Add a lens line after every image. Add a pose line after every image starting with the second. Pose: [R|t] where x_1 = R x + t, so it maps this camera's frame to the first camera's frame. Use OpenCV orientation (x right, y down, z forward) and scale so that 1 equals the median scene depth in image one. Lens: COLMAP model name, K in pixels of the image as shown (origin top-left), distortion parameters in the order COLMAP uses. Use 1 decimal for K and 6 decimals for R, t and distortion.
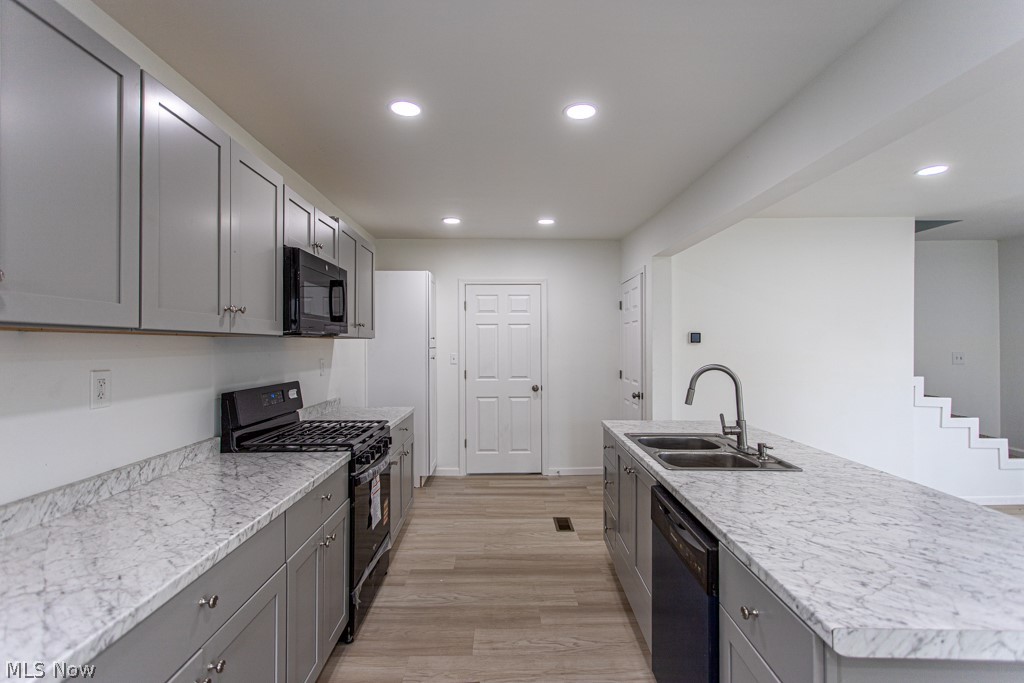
lens RADIAL K [[496.5, 0, 519.2], [0, 496.5, 337.8], [0, 0, 1]] dist [0.005560, 0.001473]
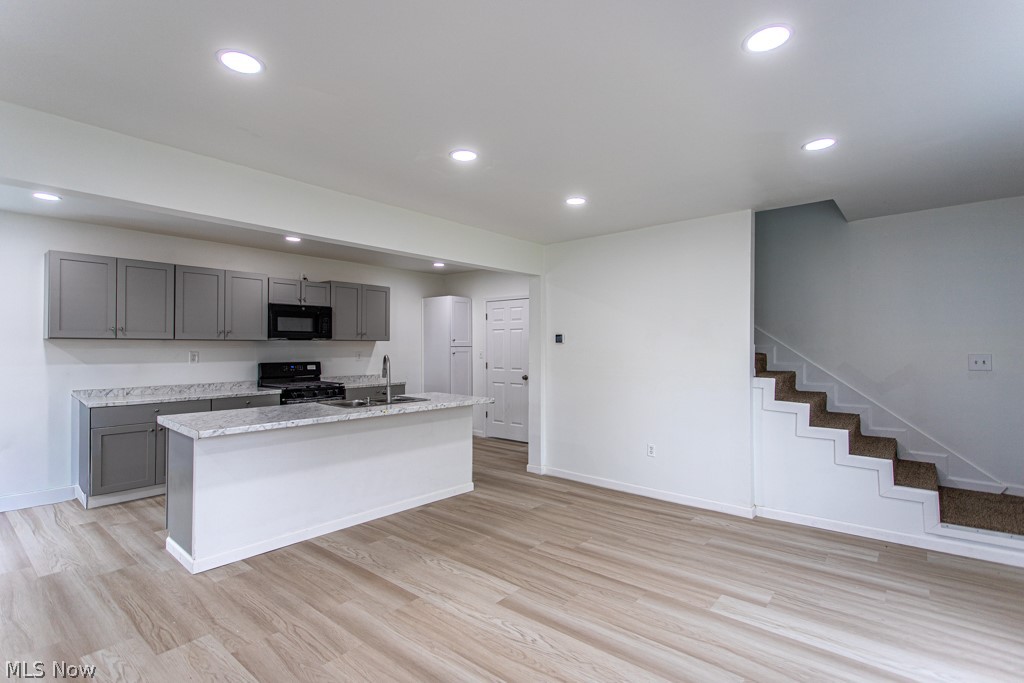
lens RADIAL K [[496.5, 0, 508.4], [0, 496.5, 341.8], [0, 0, 1]] dist [0.005560, 0.001473]
pose [[0.742043, -0.005227, -0.670332, 0.967936], [0.008973, 0.999957, 0.002135, 0.004089], [0.670293, -0.007599, 0.742058, -0.001924]]
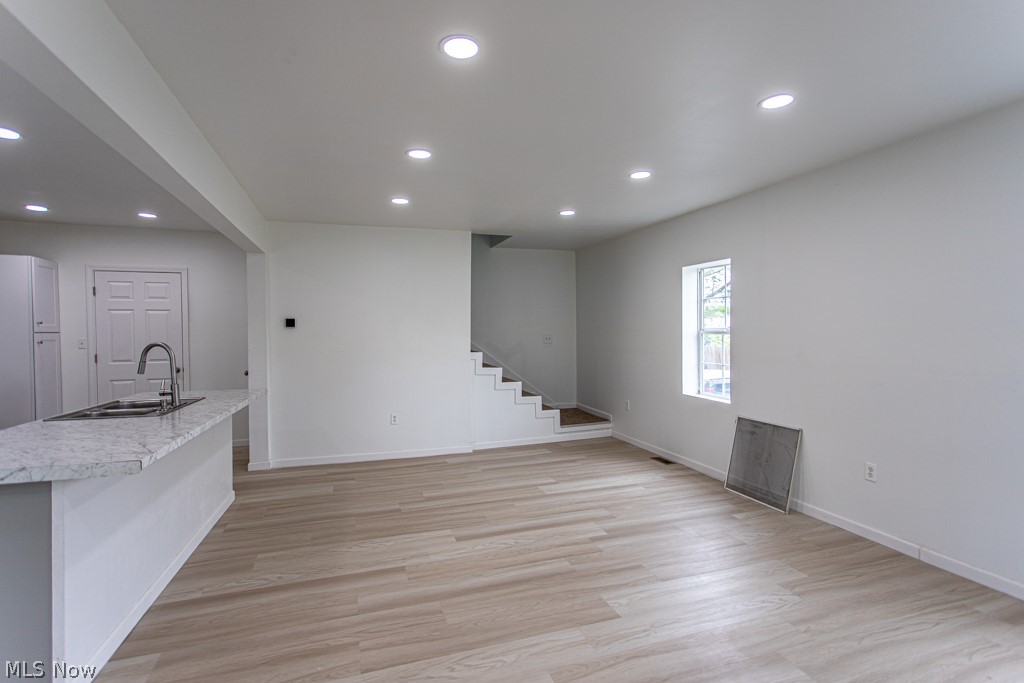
lens RADIAL K [[496.5, 0, 516.1], [0, 496.5, 344.5], [0, 0, 1]] dist [0.005560, 0.001473]
pose [[0.954387, -0.011291, 0.298358, 0.451143], [-0.000779, 0.999187, 0.040303, 0.003013], [-0.298571, -0.038697, 0.953603, -0.262378]]
